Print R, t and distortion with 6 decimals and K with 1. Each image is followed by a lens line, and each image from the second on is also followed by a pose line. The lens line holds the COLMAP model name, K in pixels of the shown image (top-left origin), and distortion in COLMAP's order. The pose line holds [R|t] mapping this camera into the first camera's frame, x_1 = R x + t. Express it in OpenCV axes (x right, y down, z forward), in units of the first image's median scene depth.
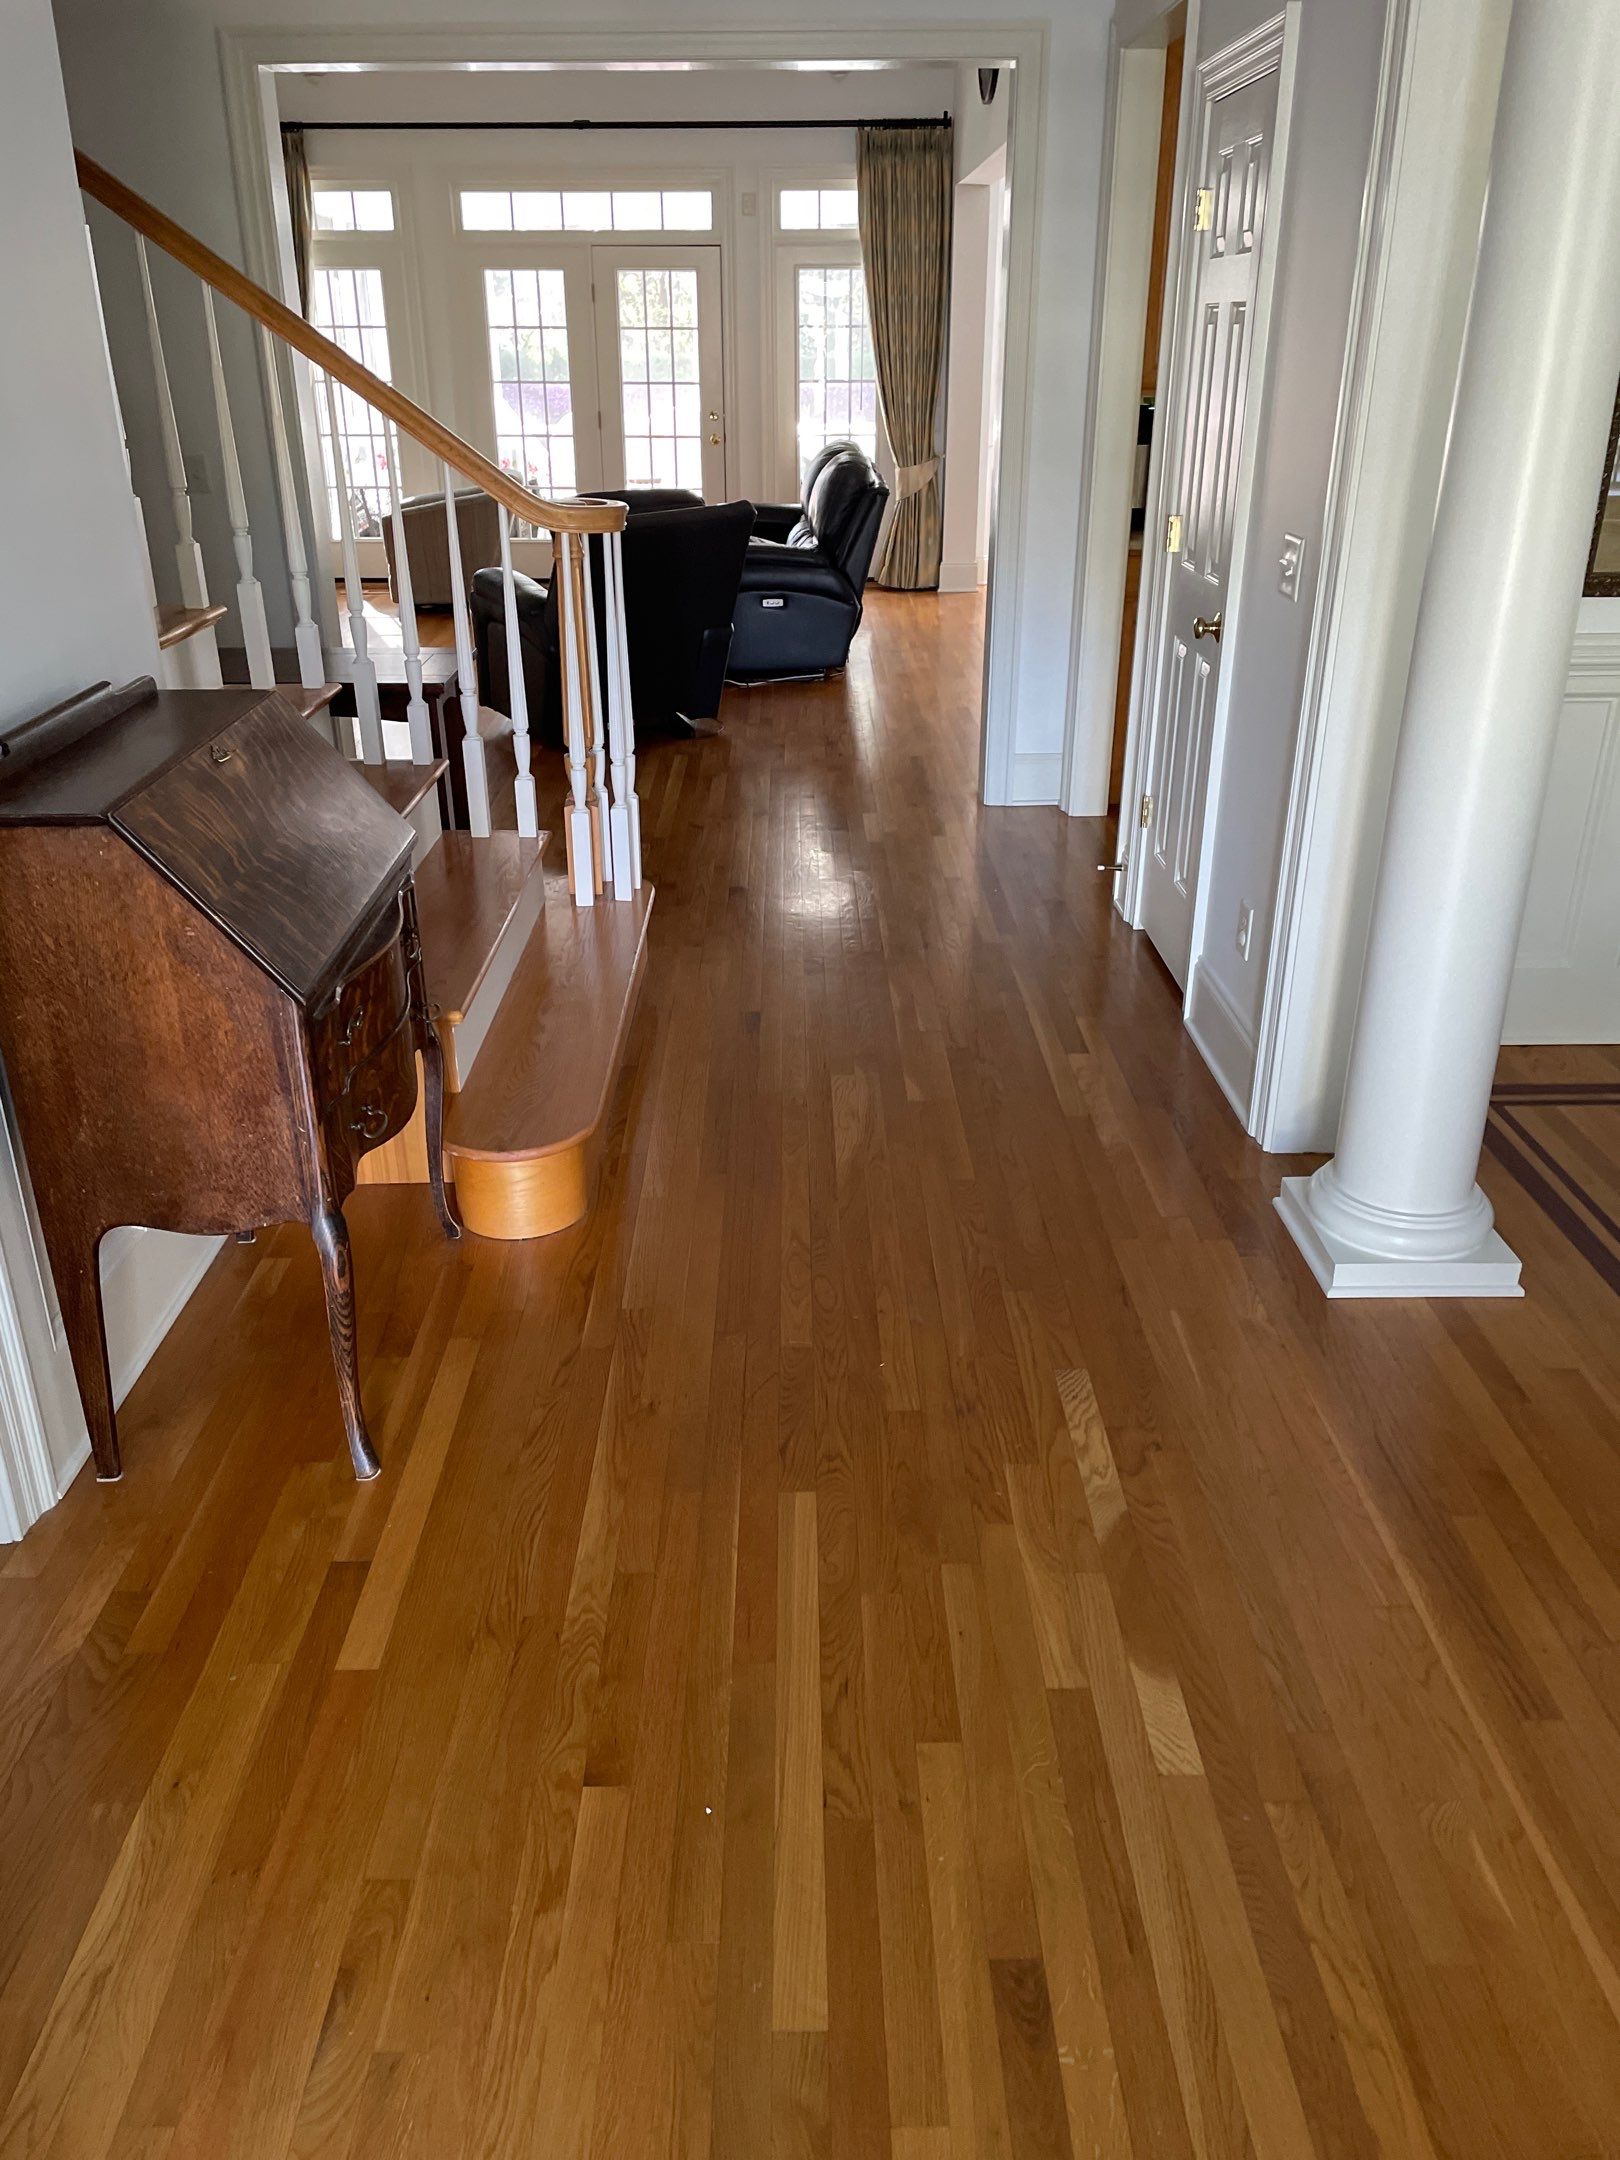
lens RADIAL K [[1641.5, 0, 817.2], [0, 1641.5, 1073.4], [0, 0, 1]] dist [0.090121, -0.112919]
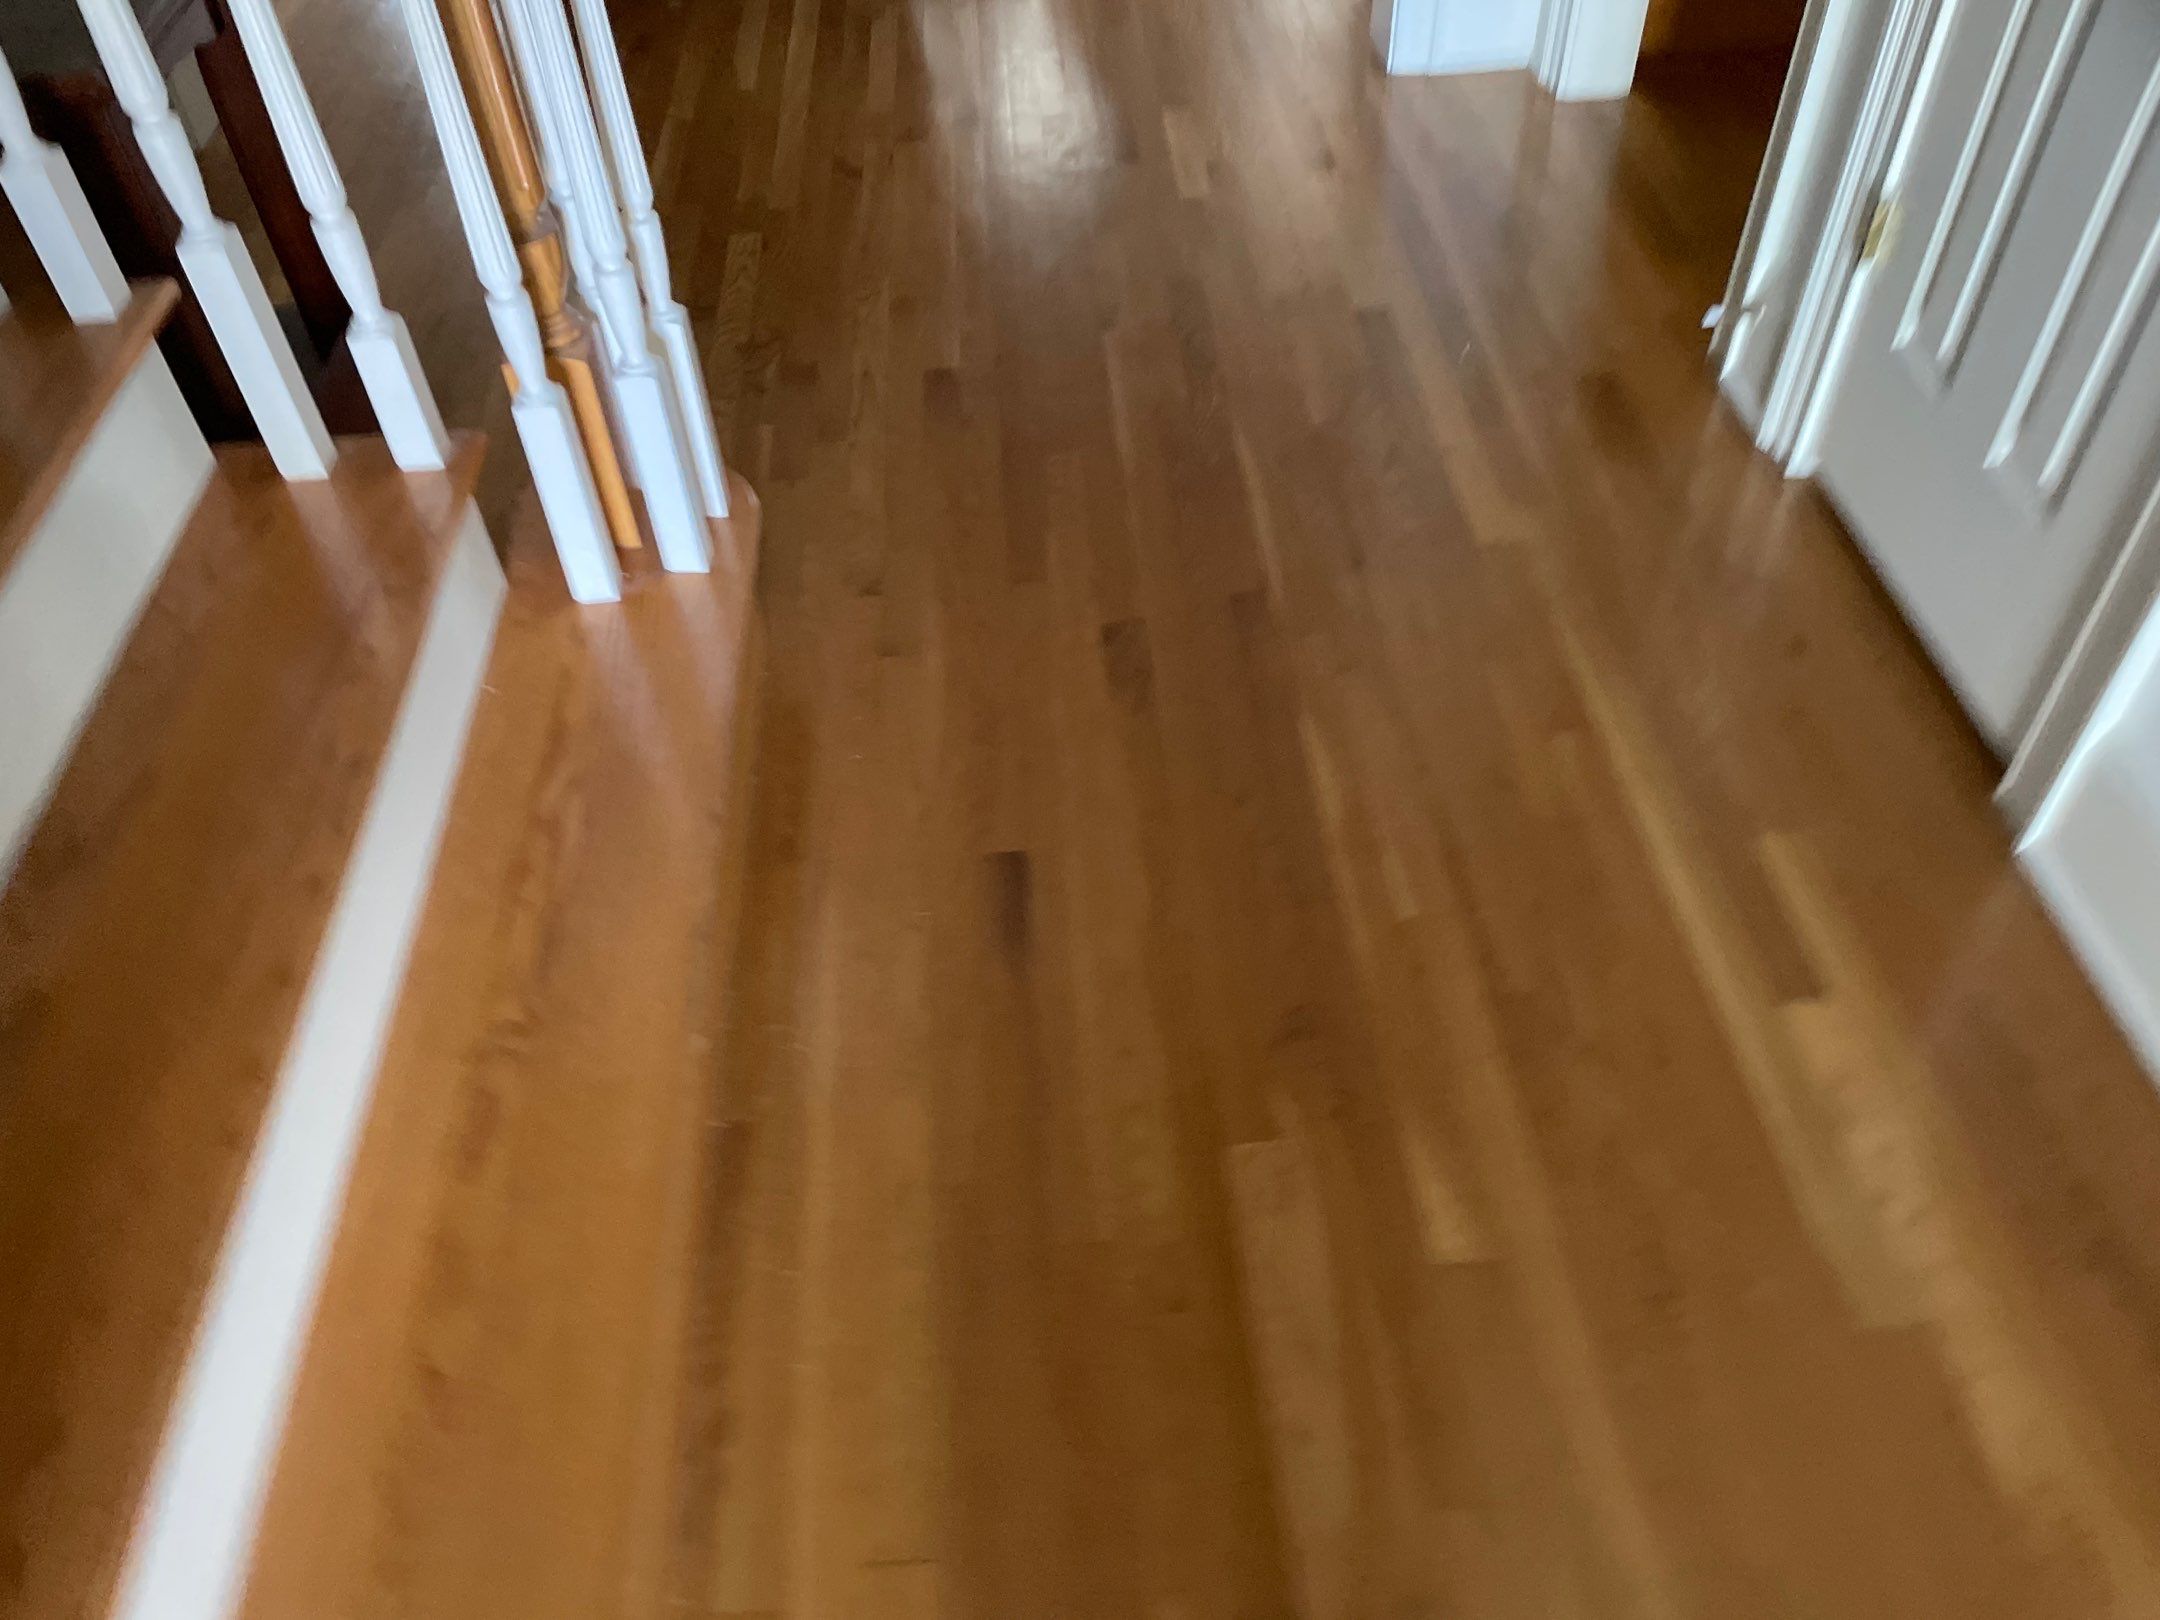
lens RADIAL K [[1641.5, 0, 1059.5], [0, 1641.5, 801.4], [0, 0, 1]] dist [0.090121, -0.112919]
pose [[0.998267, -0.058845, -0.000813, -0.023059], [0.055047, 0.928771, 0.366543, -0.195808], [-0.020814, -0.365952, 0.930401, 0.559161]]
